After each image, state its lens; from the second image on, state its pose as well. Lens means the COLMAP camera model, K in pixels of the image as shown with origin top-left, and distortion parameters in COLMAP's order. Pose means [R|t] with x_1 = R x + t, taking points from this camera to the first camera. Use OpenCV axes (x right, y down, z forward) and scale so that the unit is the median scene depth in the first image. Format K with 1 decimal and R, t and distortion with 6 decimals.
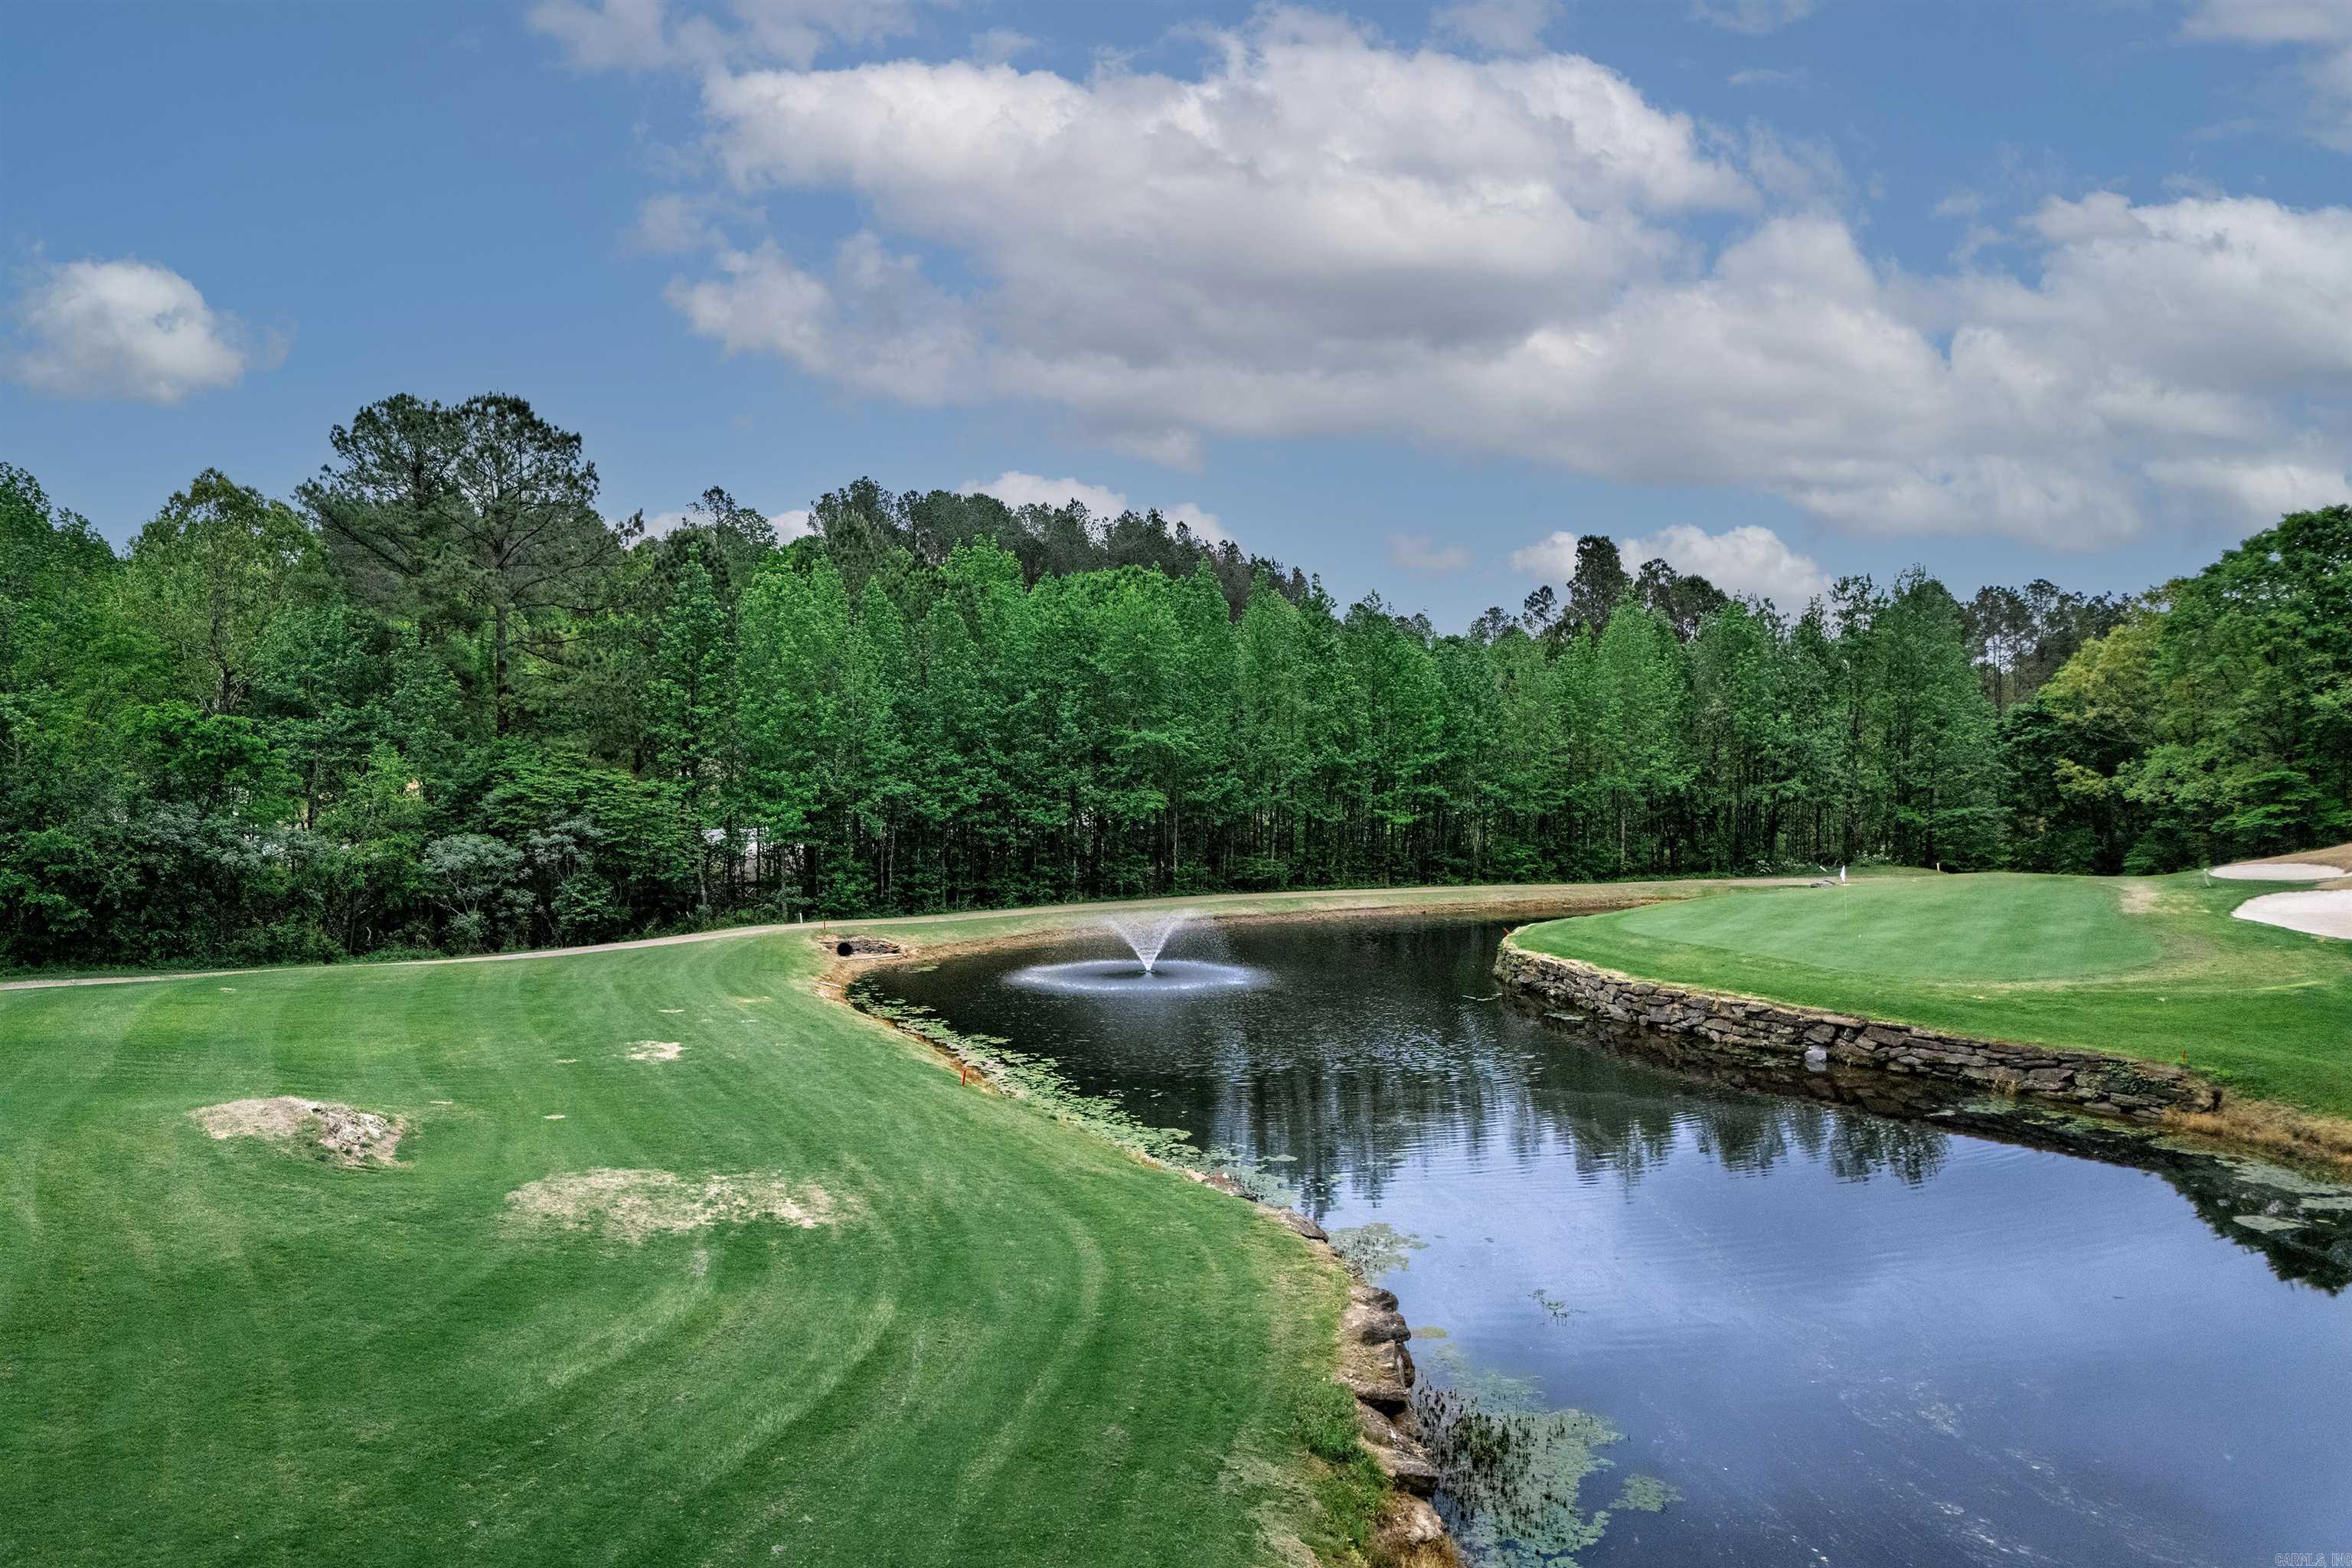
lens RADIAL K [[1631.4, 0, 1214.2], [0, 1631.4, 783.4], [0, 0, 1]] dist [0.136397, -0.156183]
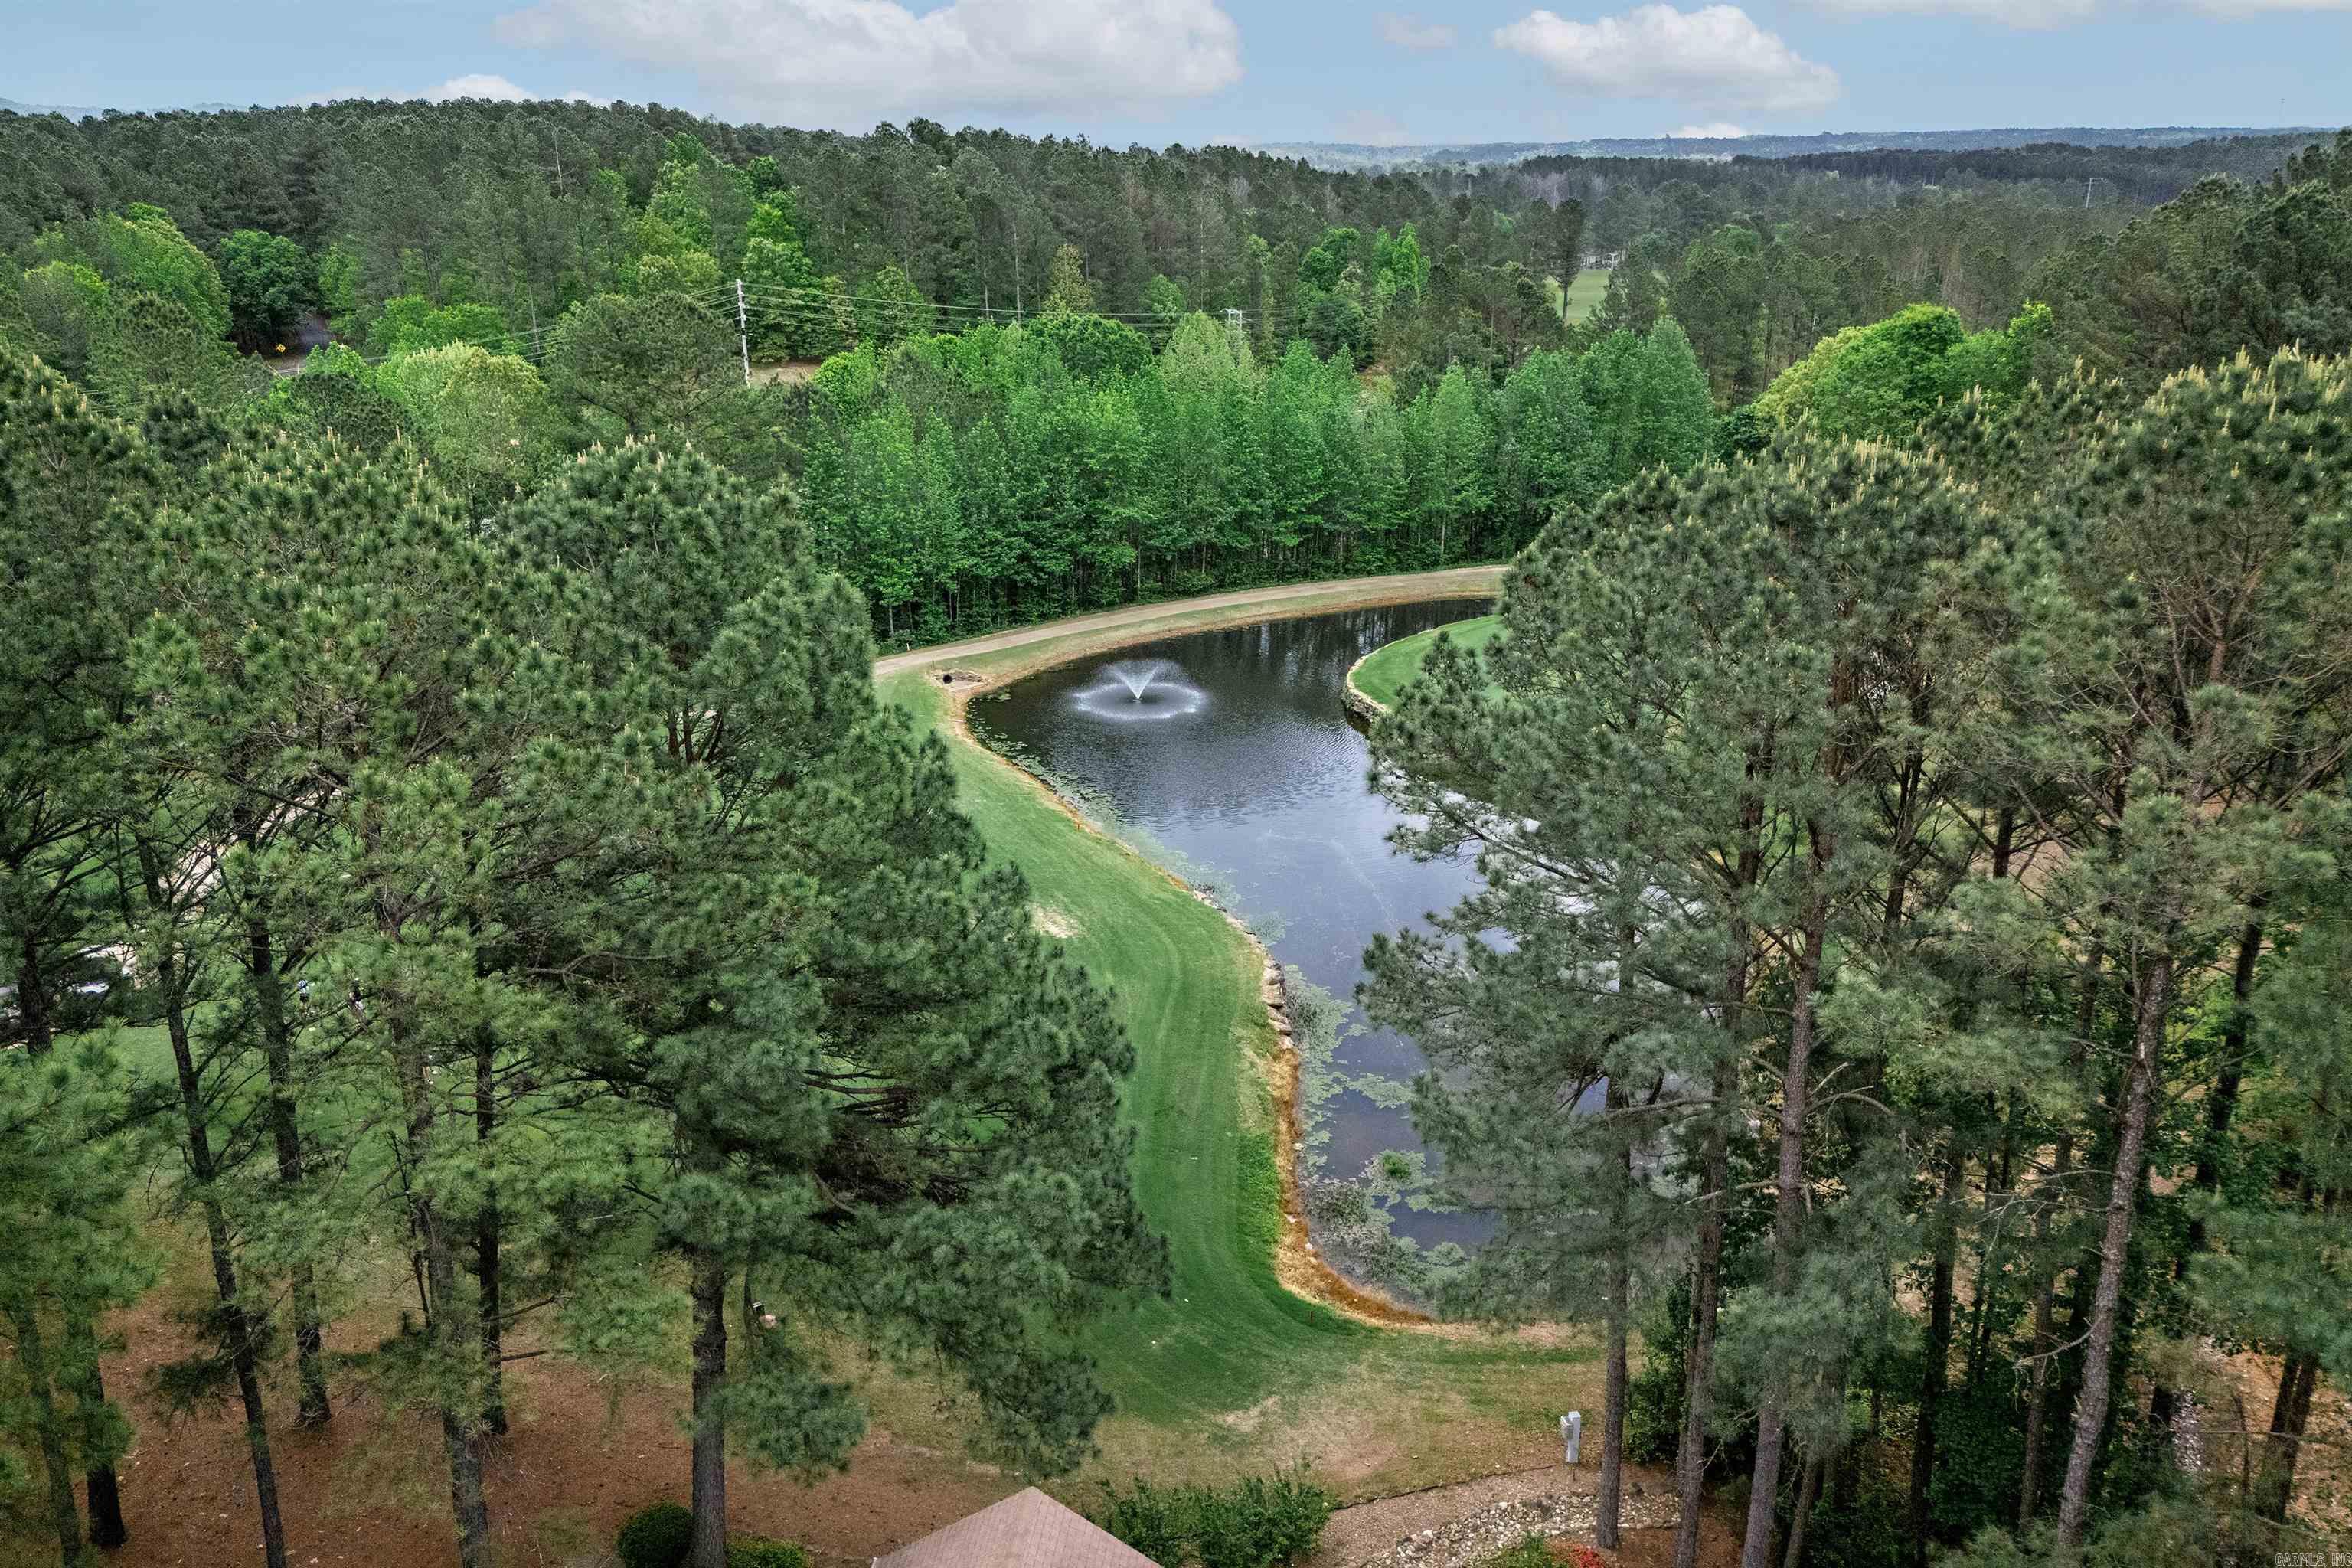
lens RADIAL K [[1609.0, 0, 1255.2], [0, 1609.0, 784.5], [0, 0, 1]] dist [0.141039, -0.223121]
pose [[0.995795, -0.014597, 0.090438, -0.060215], [-0.016561, 0.942273, 0.334435, -0.301285], [-0.090100, -0.334527, 0.938069, -0.498270]]
